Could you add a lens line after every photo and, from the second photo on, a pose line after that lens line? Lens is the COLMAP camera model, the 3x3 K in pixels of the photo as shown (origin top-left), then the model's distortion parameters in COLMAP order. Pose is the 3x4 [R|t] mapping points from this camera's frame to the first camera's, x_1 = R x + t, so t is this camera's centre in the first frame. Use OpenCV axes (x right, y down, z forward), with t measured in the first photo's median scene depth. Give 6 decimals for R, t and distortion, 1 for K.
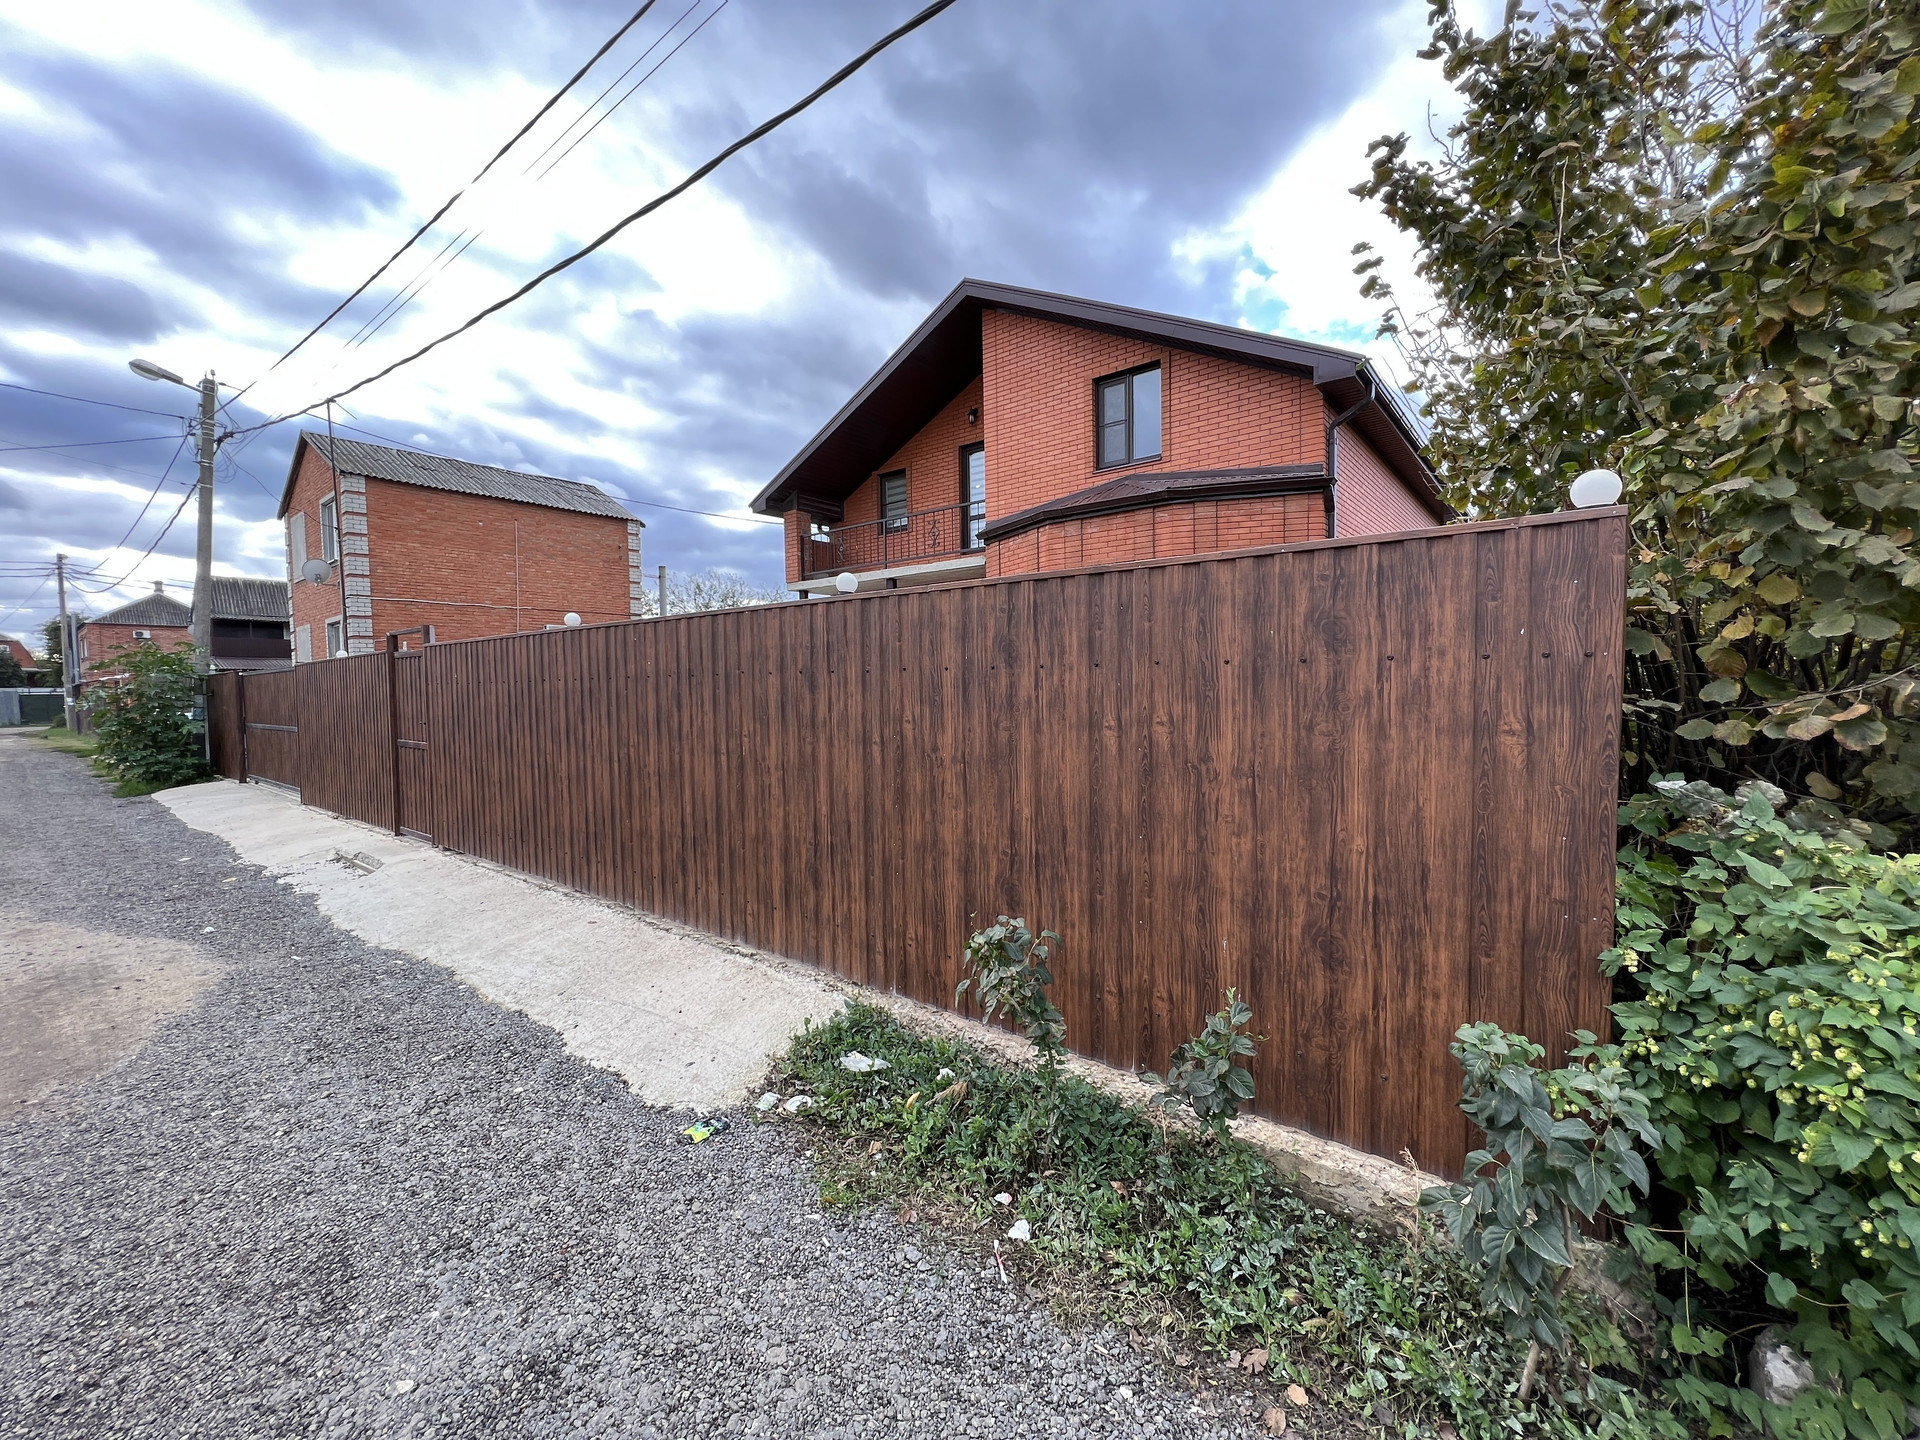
lens RADIAL K [[769.9, 0, 964.0], [0, 769.9, 715.6], [0, 0, 1]] dist [-0.001973, 0.000365]
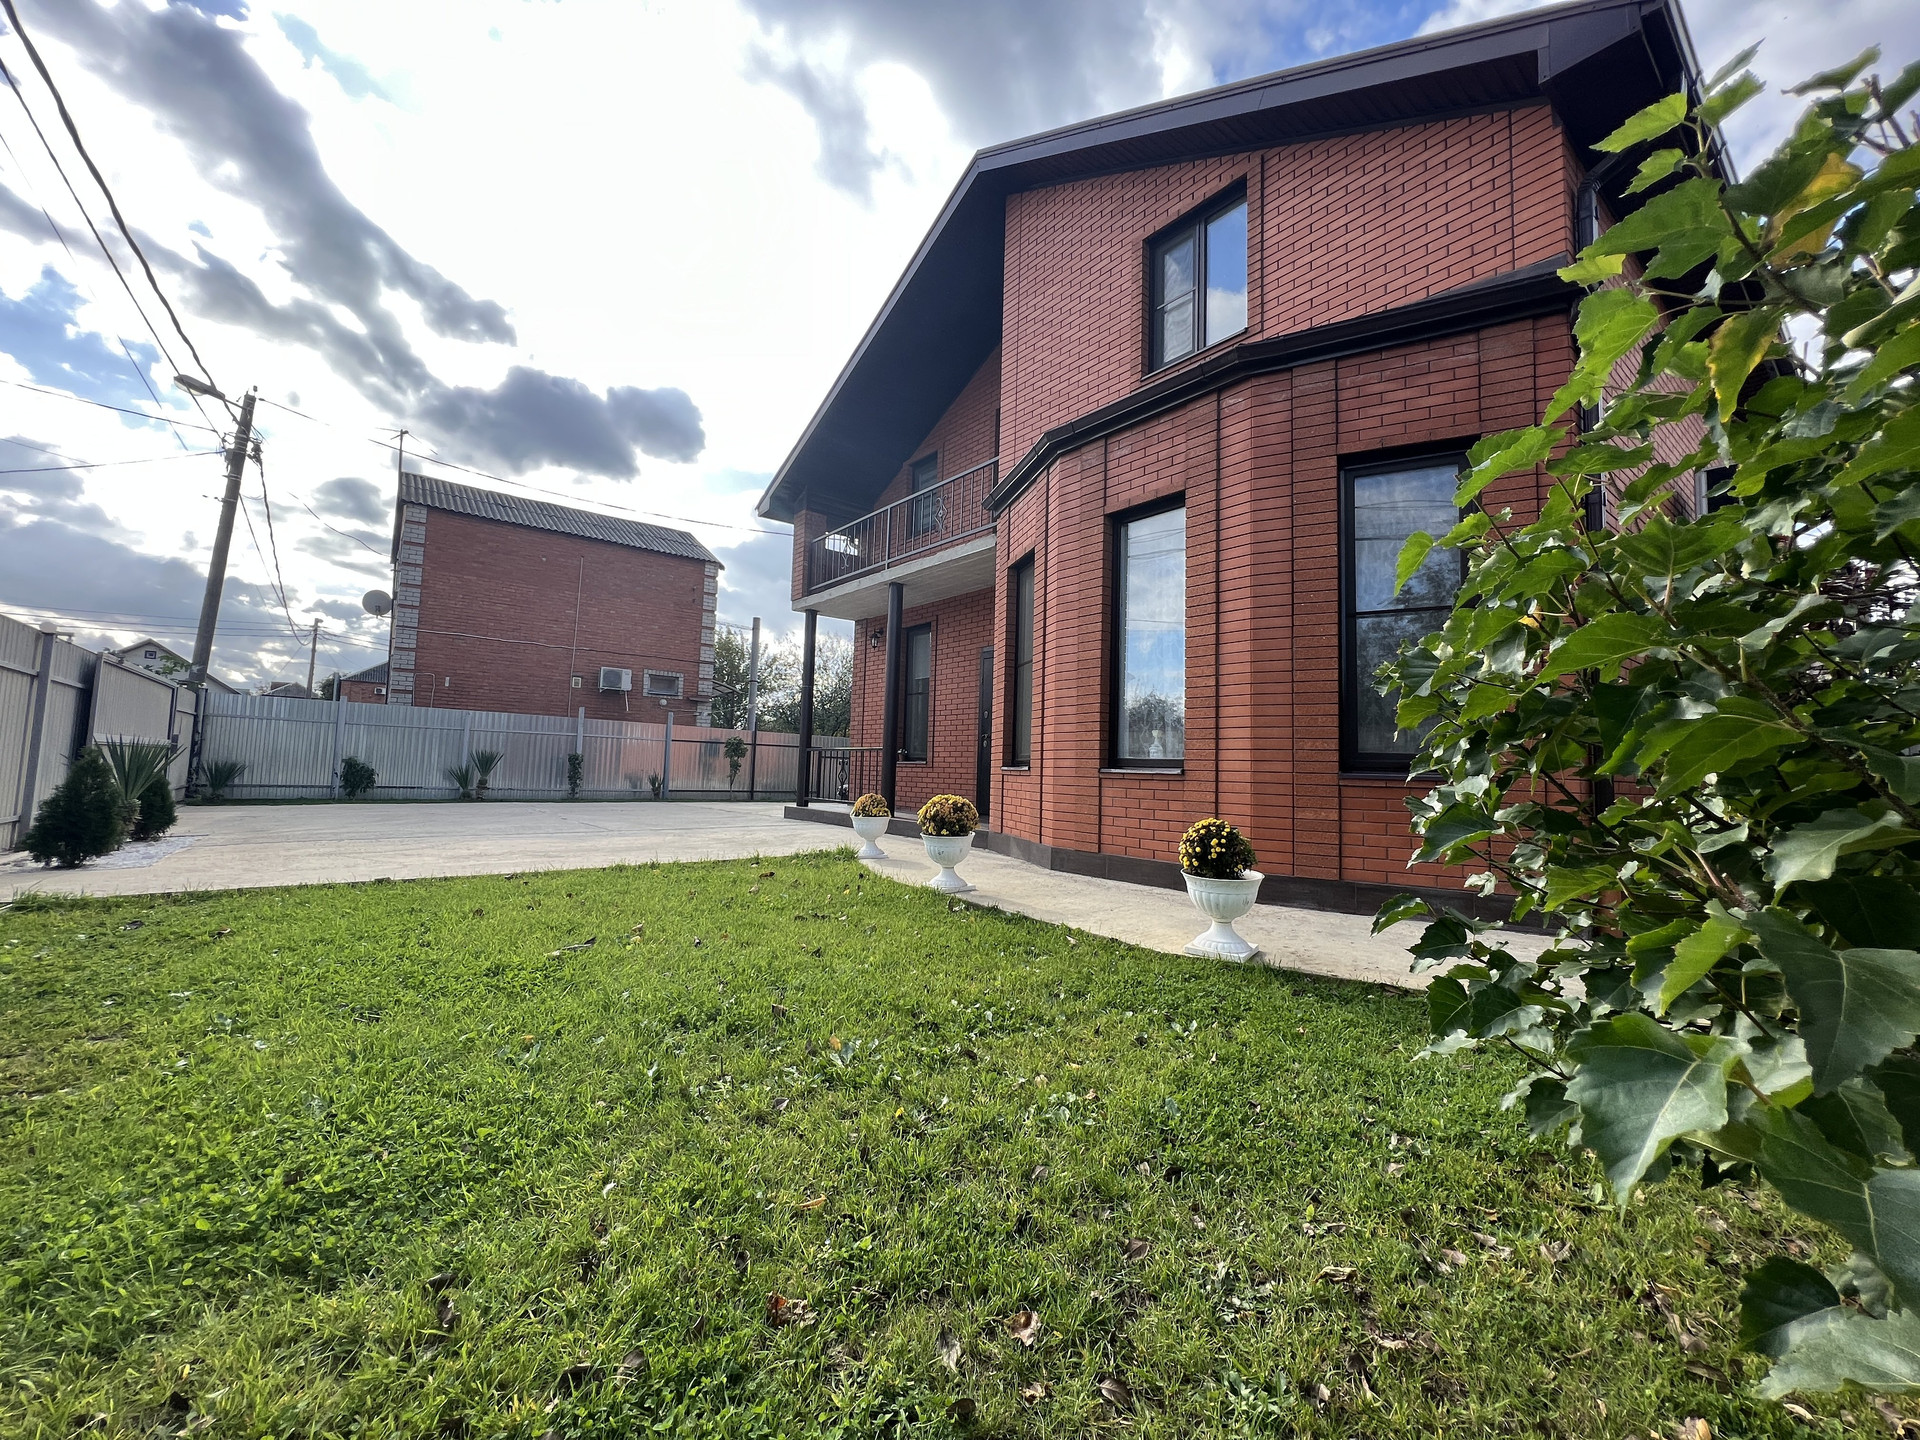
lens RADIAL K [[769.9, 0, 962.2], [0, 769.9, 715.6], [0, 0, 1]] dist [-0.001973, 0.000365]
pose [[0.972128, 0.028542, -0.232708, 0.167312], [-0.054930, 0.992663, -0.107715, 0.027958], [0.227926, 0.117496, 0.966563, 0.368020]]
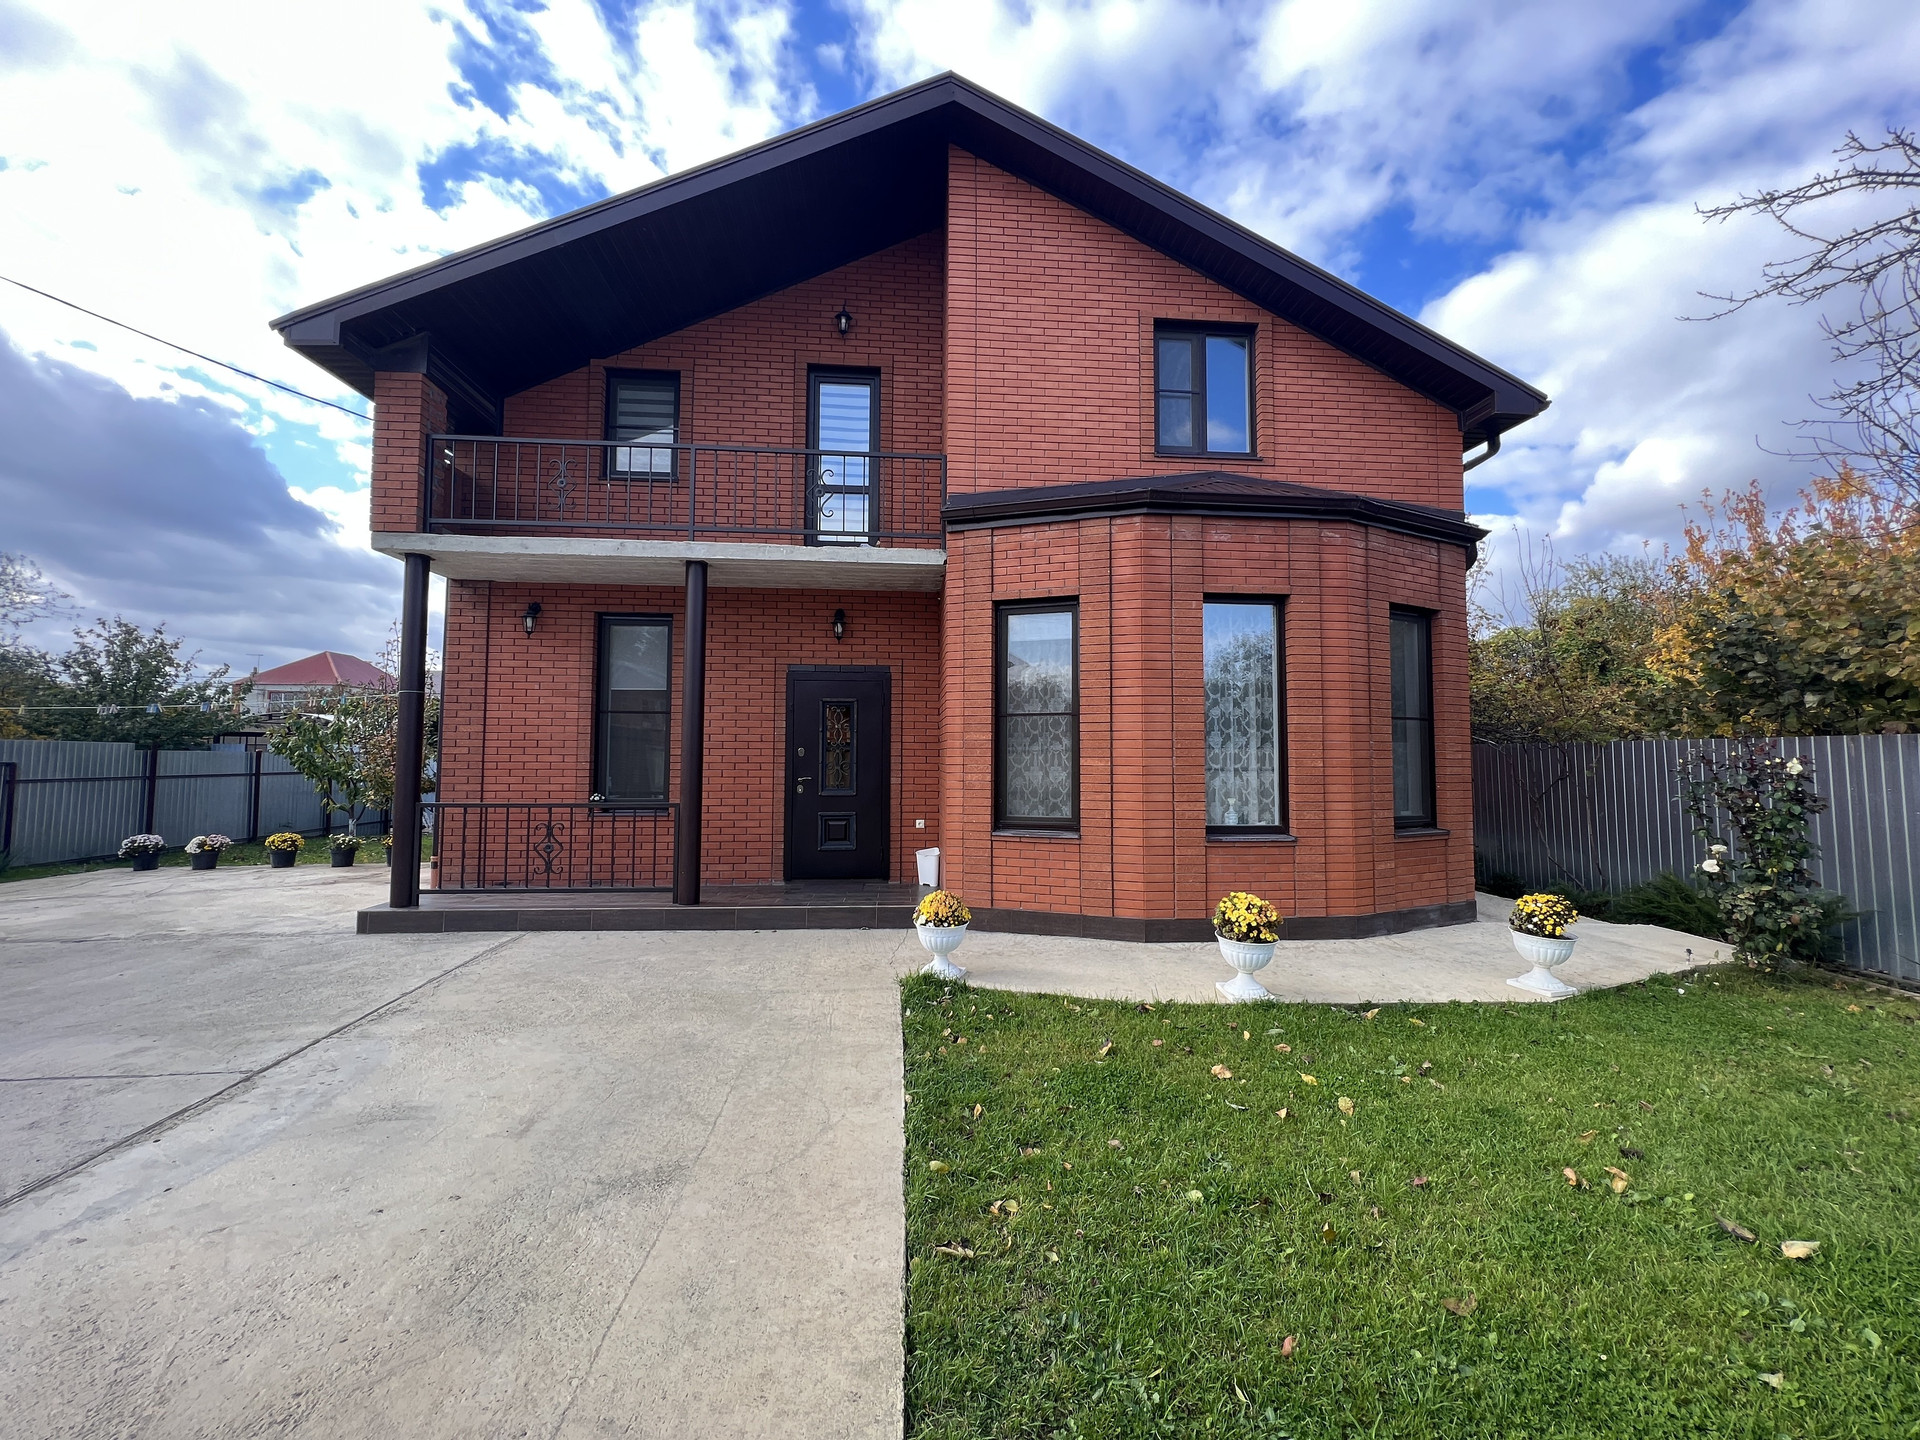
lens RADIAL K [[769.9, 0, 961.1], [0, 769.9, 715.4], [0, 0, 1]] dist [-0.001973, 0.000365]
pose [[0.732542, 0.057358, 0.678301, -0.356290], [0.008607, 0.995584, -0.093483, -0.033594], [-0.680667, 0.074319, 0.728813, 0.607937]]
